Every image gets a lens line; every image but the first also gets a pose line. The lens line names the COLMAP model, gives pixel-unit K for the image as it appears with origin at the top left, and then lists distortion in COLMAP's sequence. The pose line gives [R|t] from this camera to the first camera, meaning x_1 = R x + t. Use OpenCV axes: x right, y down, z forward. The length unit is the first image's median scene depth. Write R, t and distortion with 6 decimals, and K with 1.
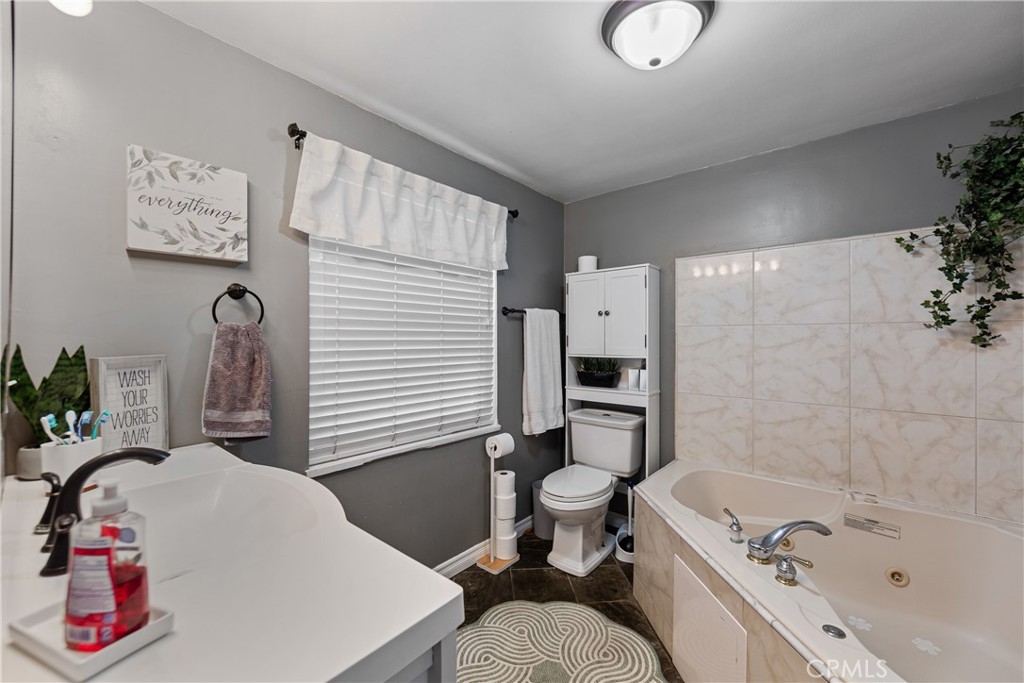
lens RADIAL K [[404.0, 0, 512.5], [0, 404.0, 336.4], [0, 0, 1]] dist [-0.005626, -0.000281]
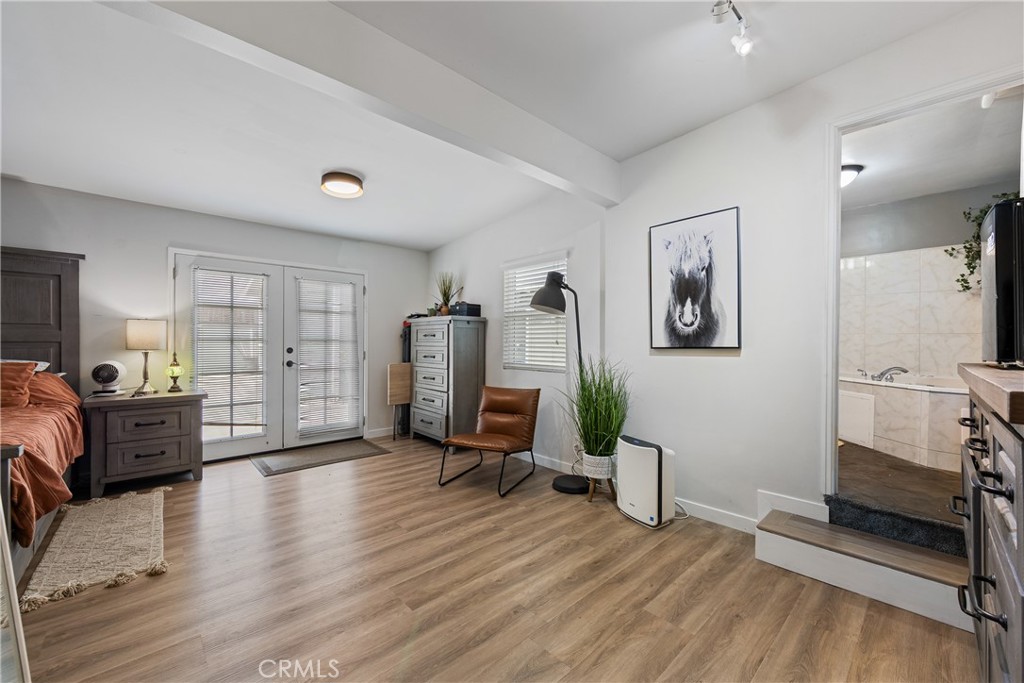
lens RADIAL K [[404.0, 0, 511.6], [0, 404.0, 341.0], [0, 0, 1]] dist [-0.005626, -0.000281]
pose [[0.992320, 0.006401, -0.123531, -0.989894], [-0.005711, 0.999966, 0.005937, 0.223764], [0.123565, -0.005186, 0.992323, -1.313722]]
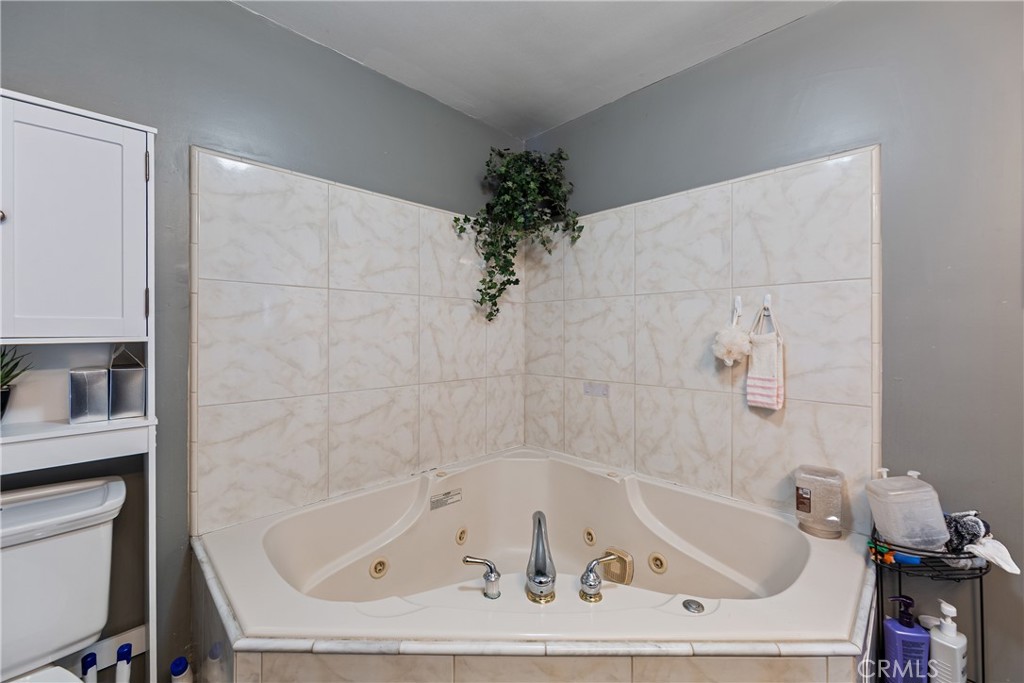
lens RADIAL K [[404.0, 0, 507.1], [0, 404.0, 335.7], [0, 0, 1]] dist [-0.005626, -0.000281]
pose [[0.094389, -0.004227, 0.995526, -0.088603], [-0.000111, 0.999991, 0.004256, 0.061218], [-0.995535, -0.000513, 0.094387, 0.745110]]
